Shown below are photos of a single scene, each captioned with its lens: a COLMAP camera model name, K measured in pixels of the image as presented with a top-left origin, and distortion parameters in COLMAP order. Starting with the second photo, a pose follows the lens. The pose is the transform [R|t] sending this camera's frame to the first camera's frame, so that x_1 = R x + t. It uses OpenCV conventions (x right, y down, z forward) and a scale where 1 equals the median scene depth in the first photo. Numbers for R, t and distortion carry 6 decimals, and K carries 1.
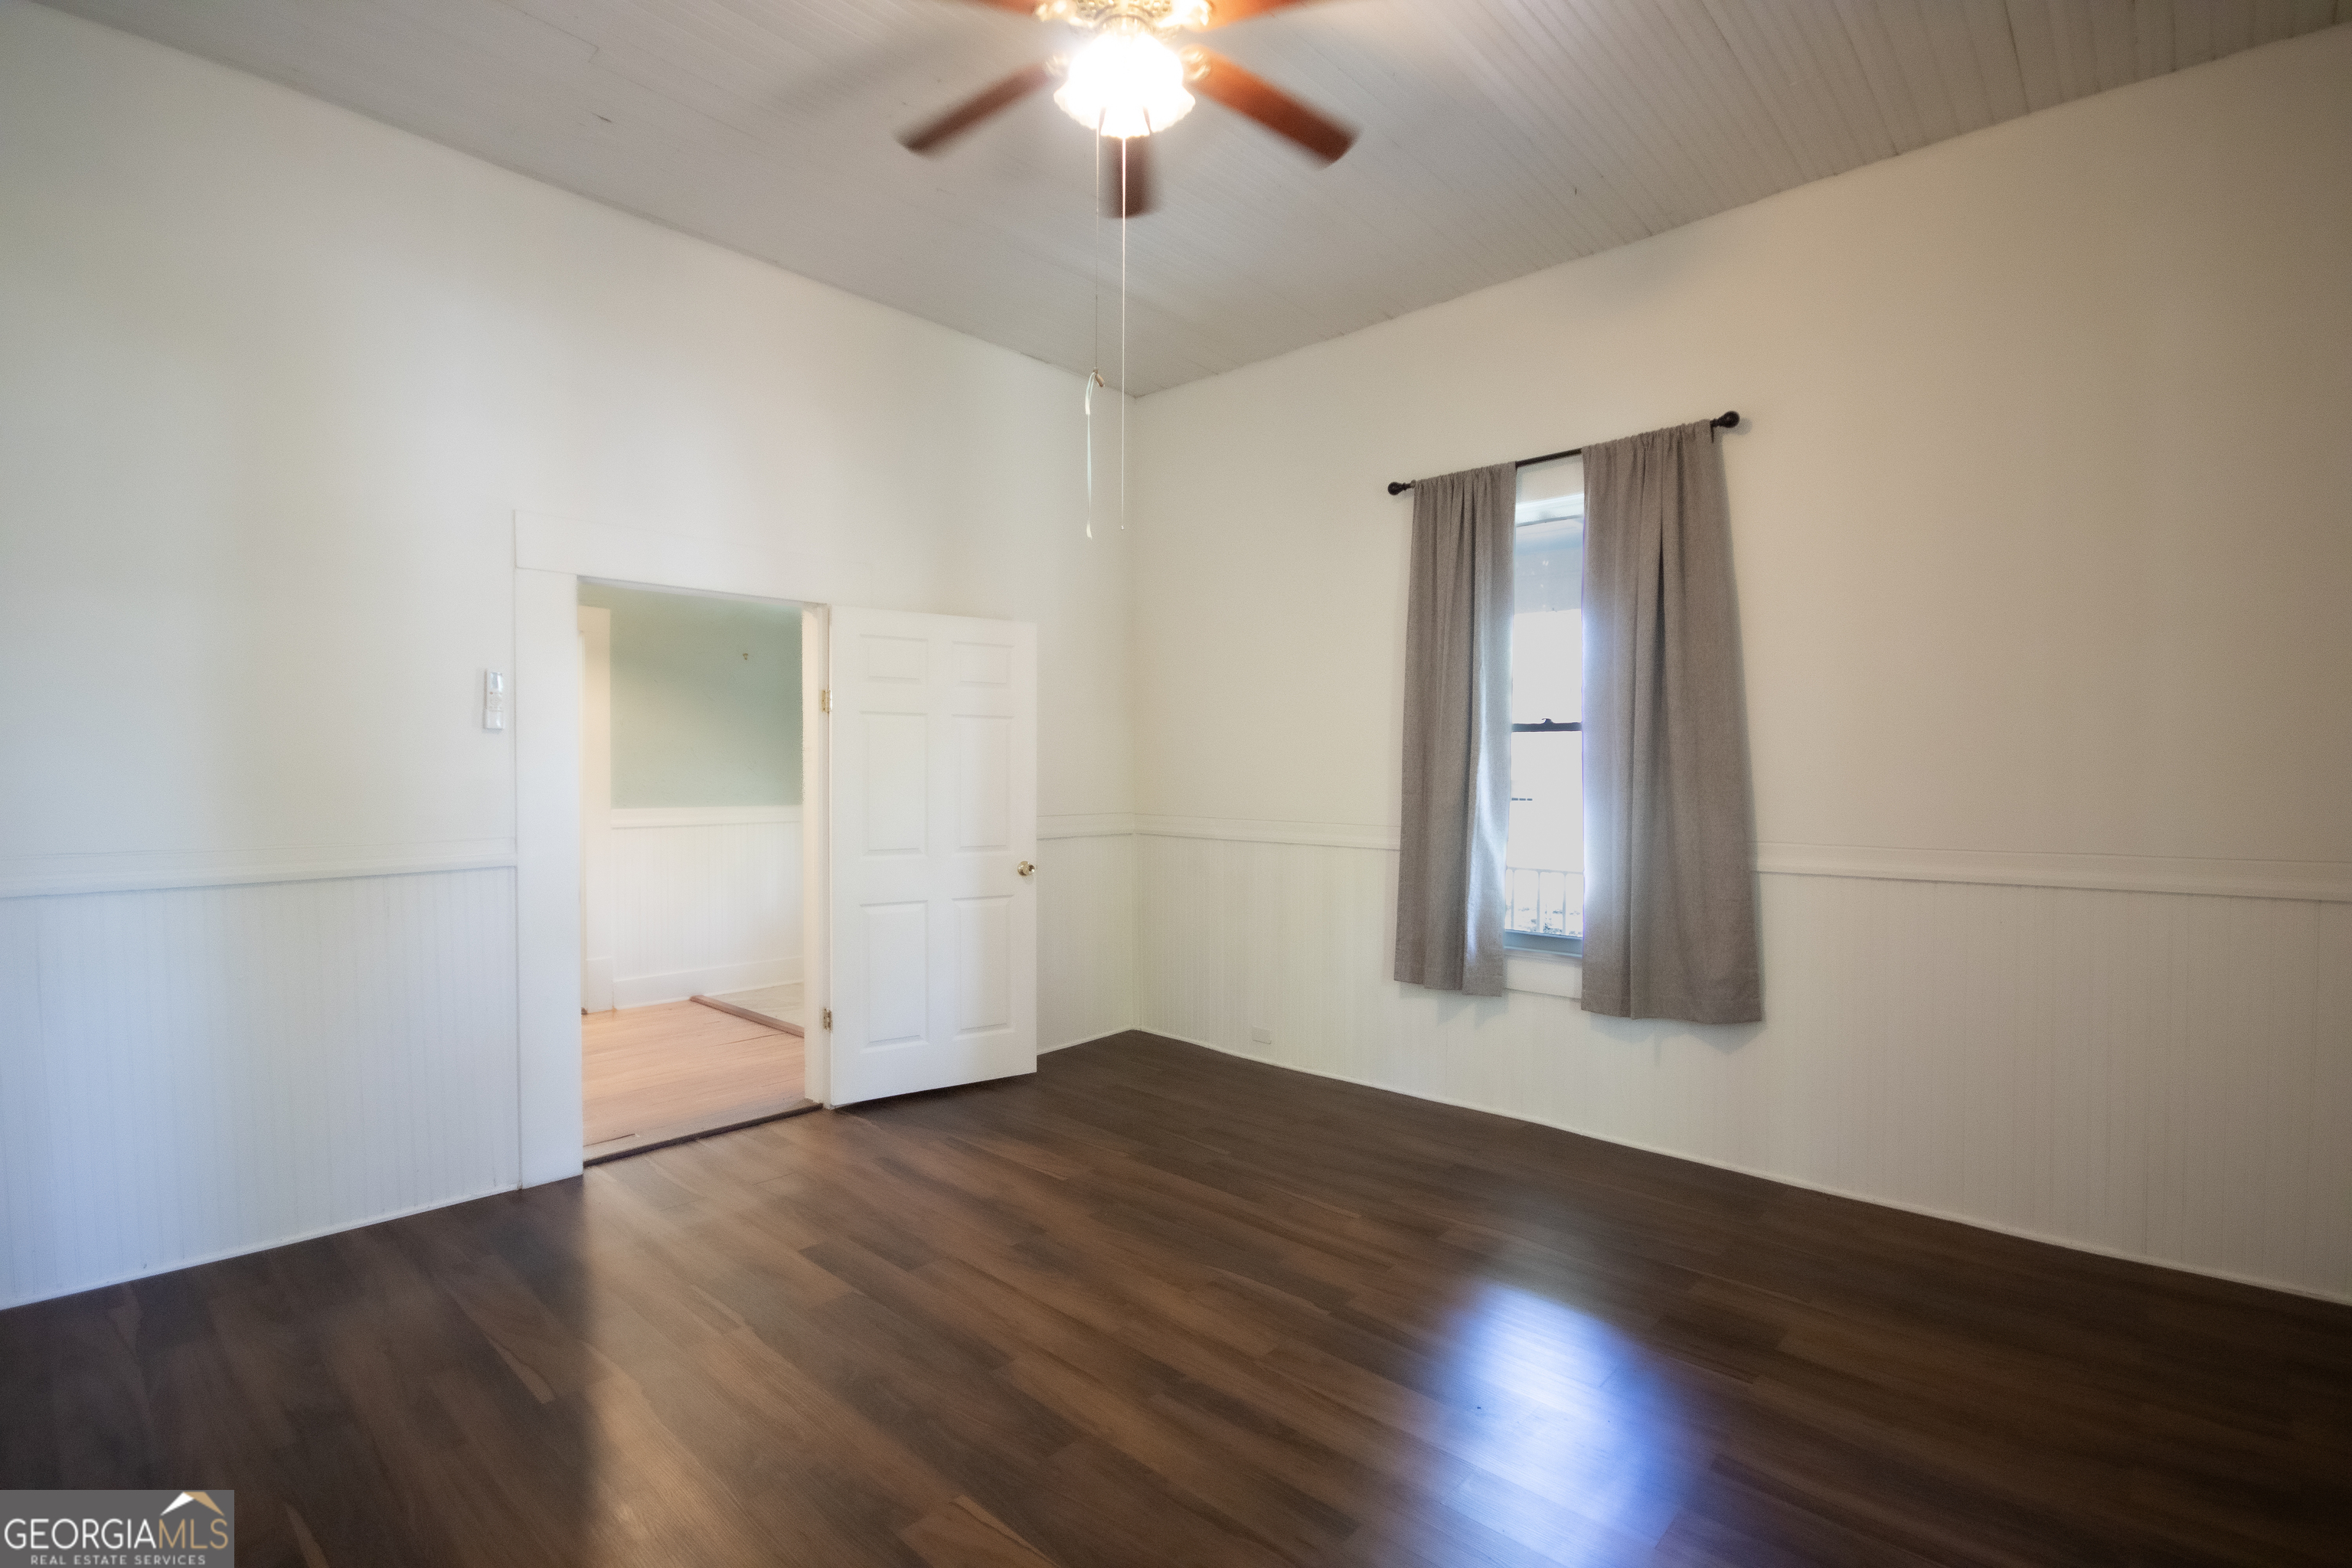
lens RADIAL K [[1085.0, 0, 1176.0], [0, 1085.0, 784.0], [0, 0, 1]] dist [-0.000906, -0.000031]
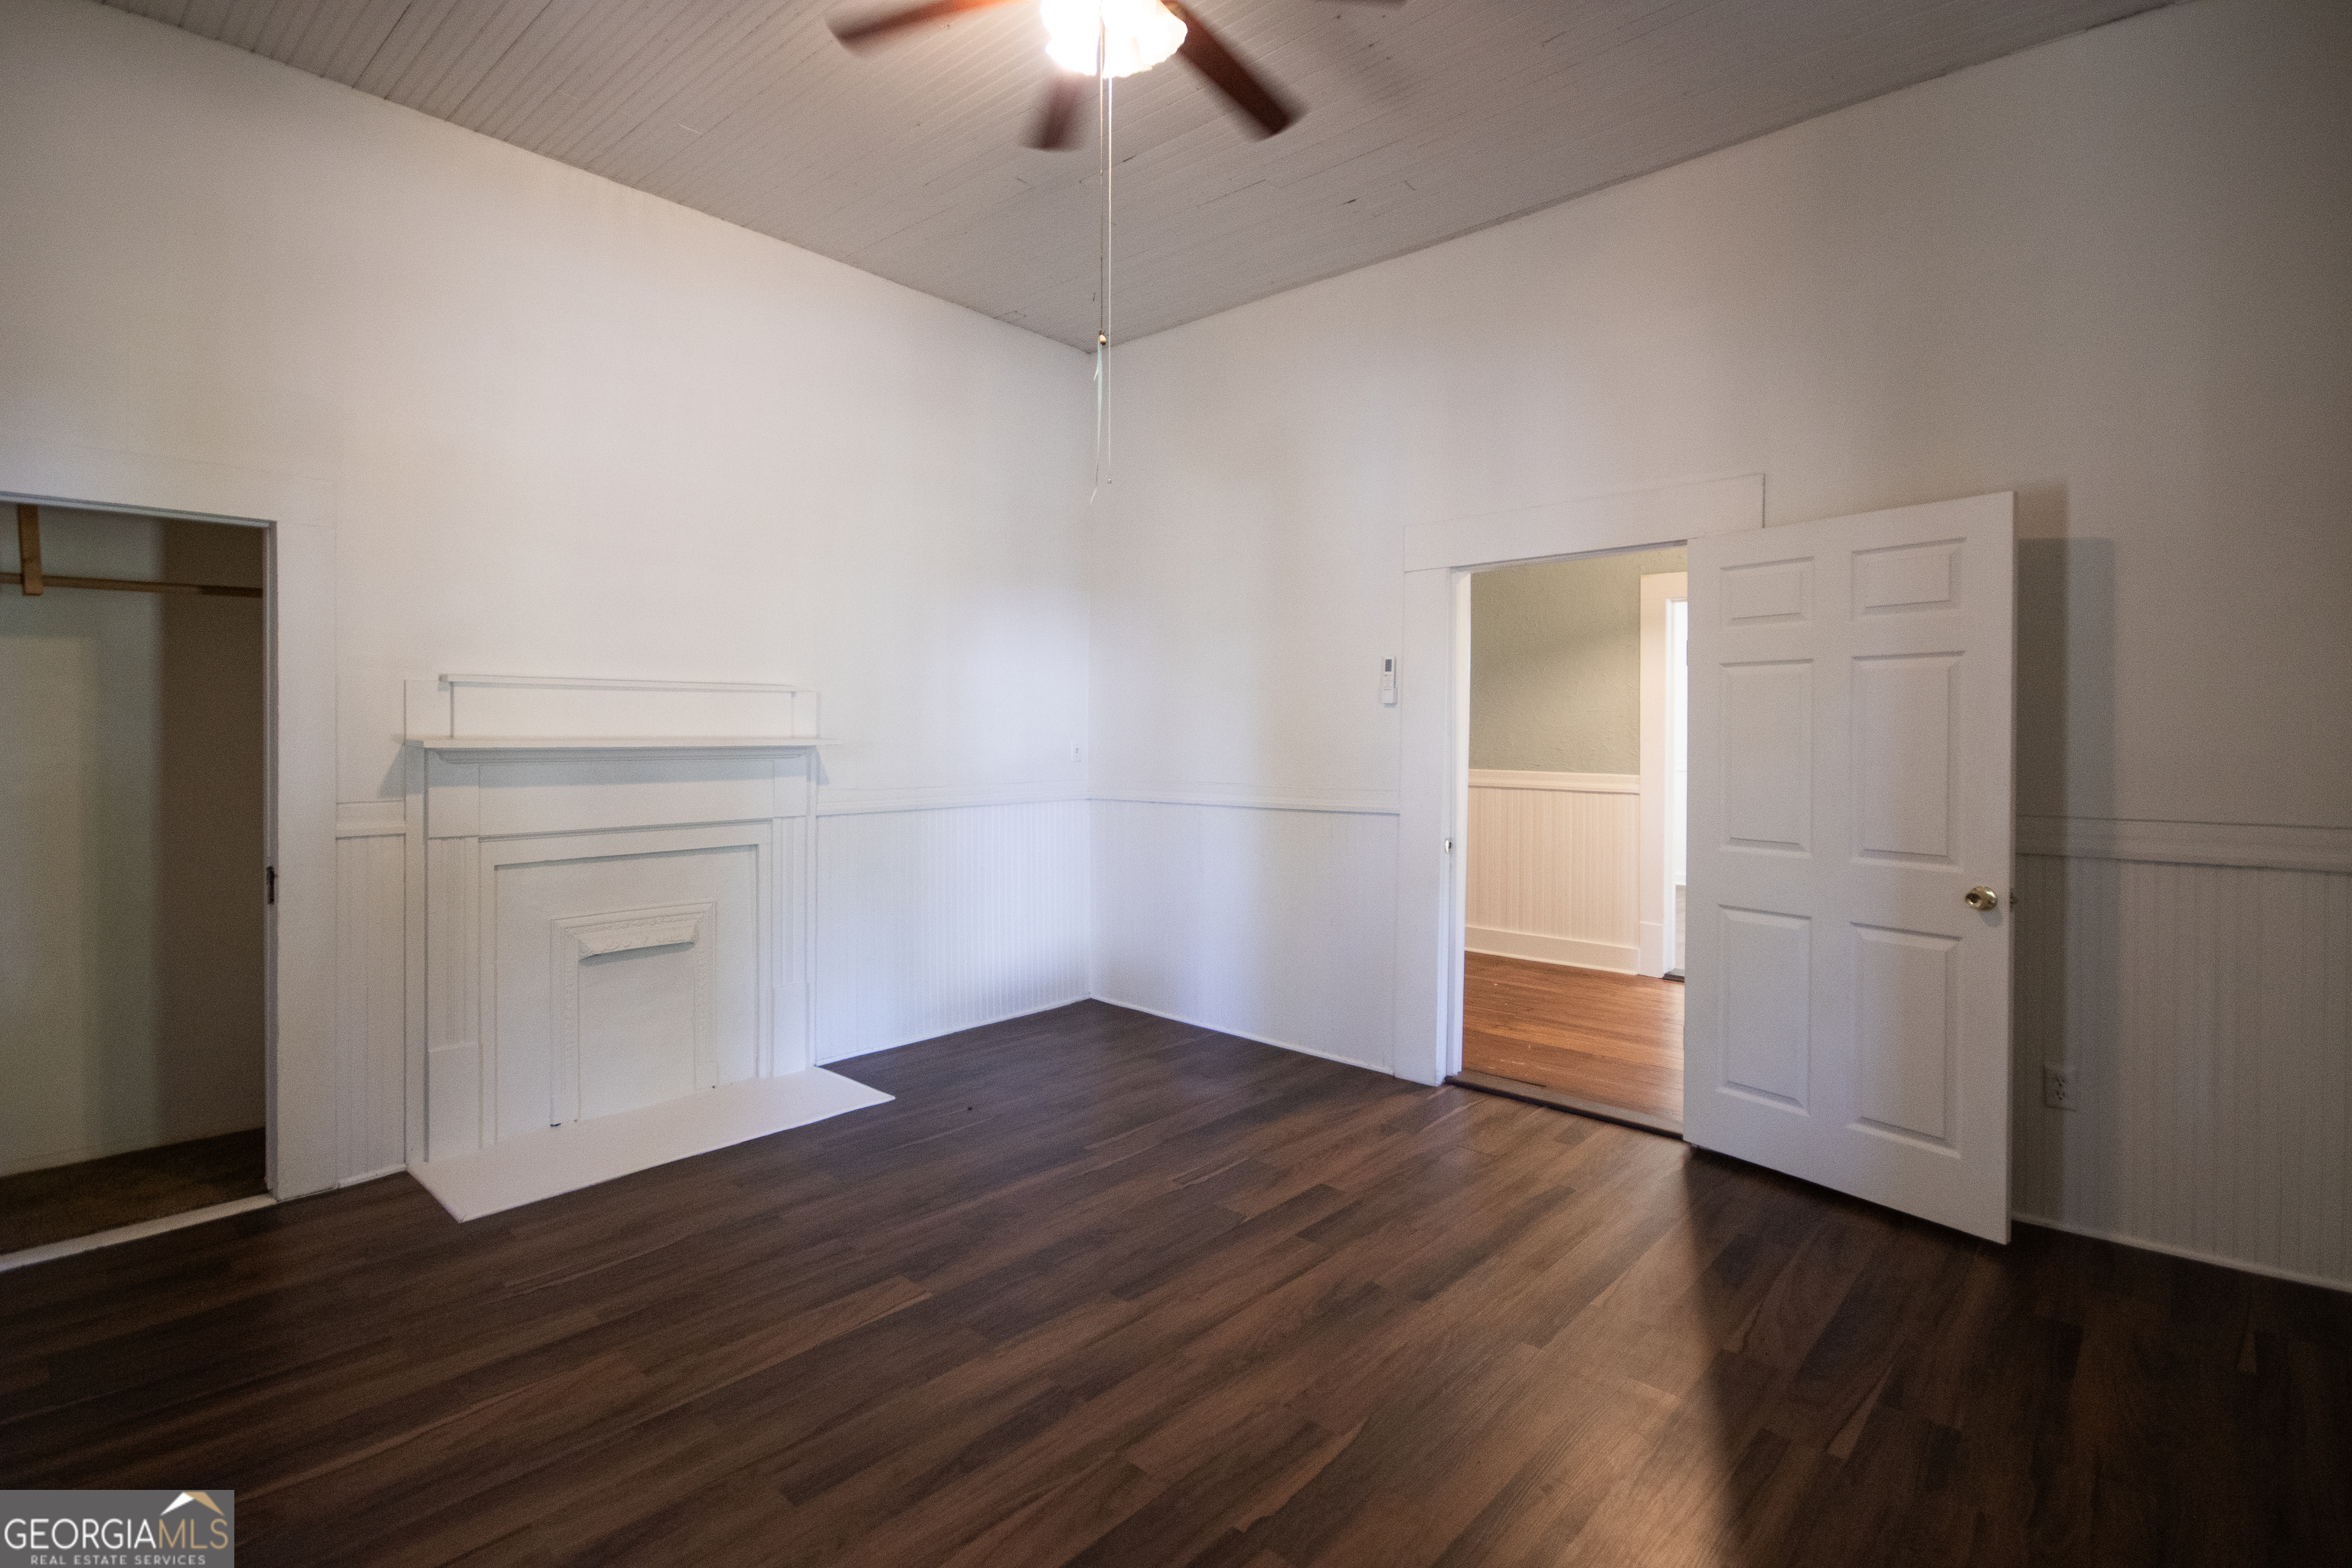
lens RADIAL K [[1094.1, 0, 1177.3], [0, 1094.1, 740.3], [0, 0, 1]] dist [-0.000481, -0.000225]
pose [[0.010387, 0.000283, -0.999946, 0.871121], [-0.017376, 0.999849, 0.000102, -0.006218], [0.999795, 0.017374, 0.010390, 0.997134]]
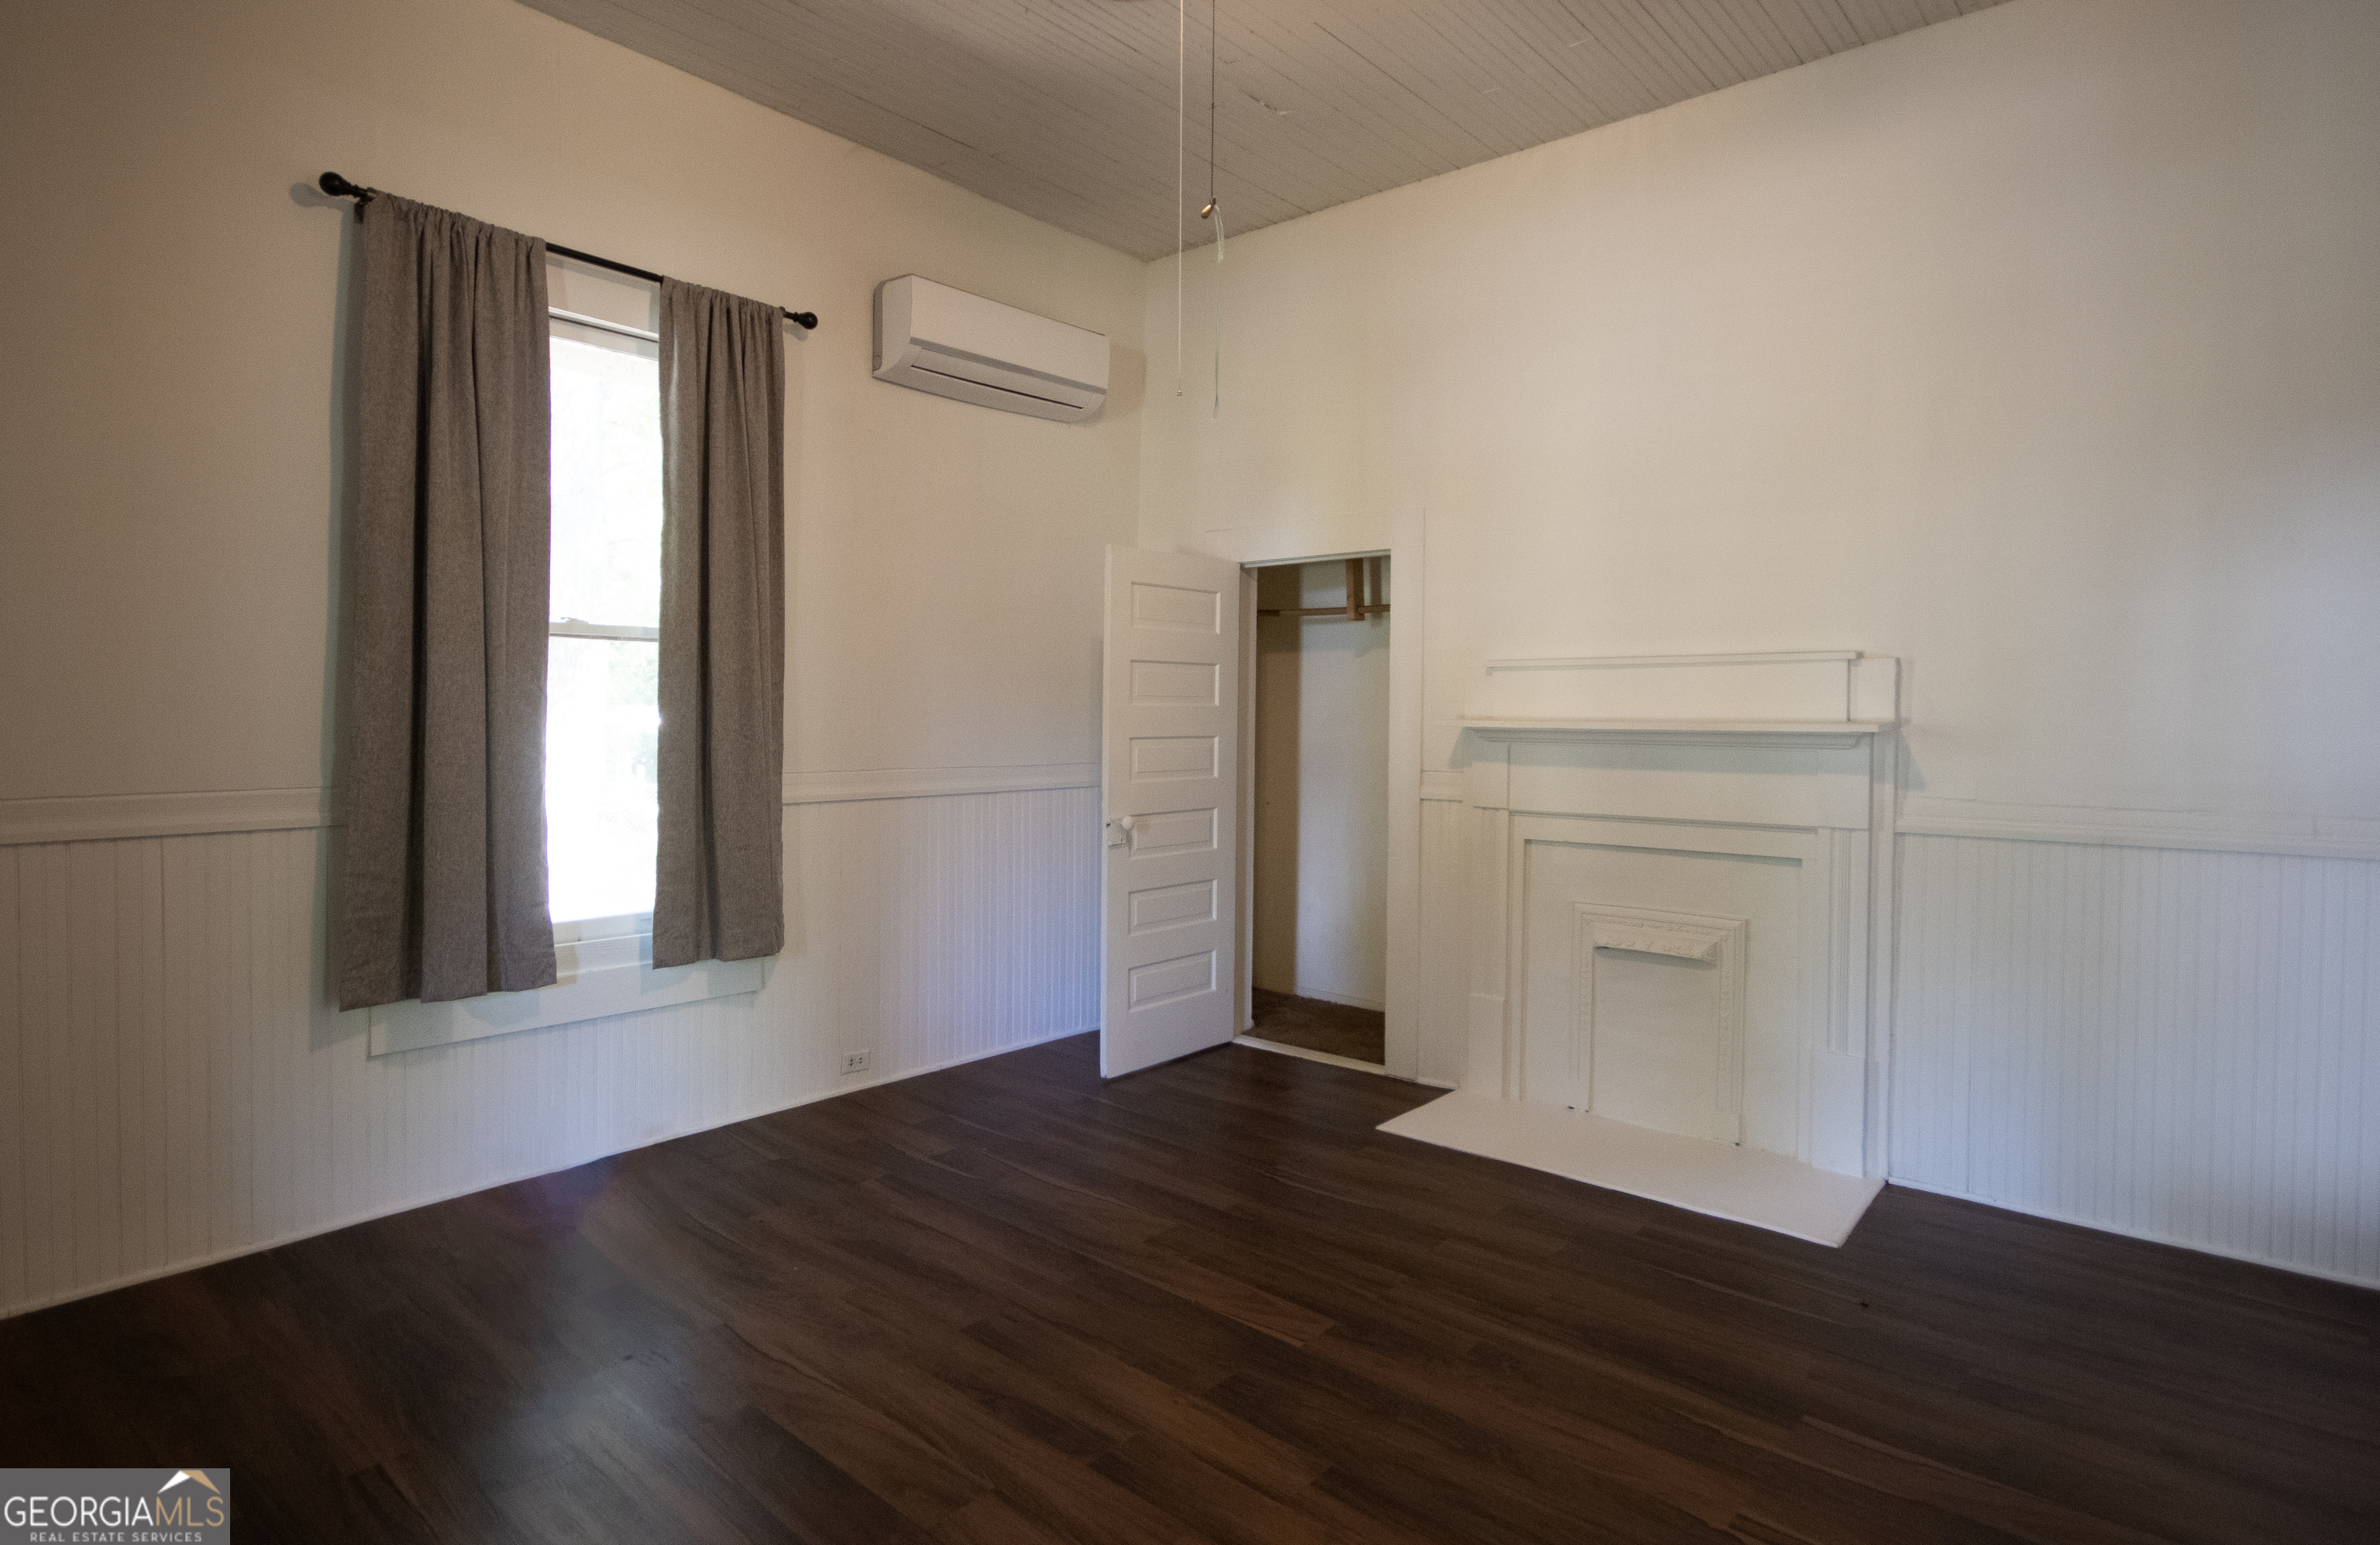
lens RADIAL K [[1258.1, 0, 1244.8], [0, 1258.1, 747.6], [0, 0, 1]] dist [0.001468, 0.000171]
pose [[-0.998680, -0.008698, -0.050628, -0.051943], [-0.010771, 0.999108, 0.040821, -0.020518], [0.050228, 0.041313, -0.997883, 1.803842]]
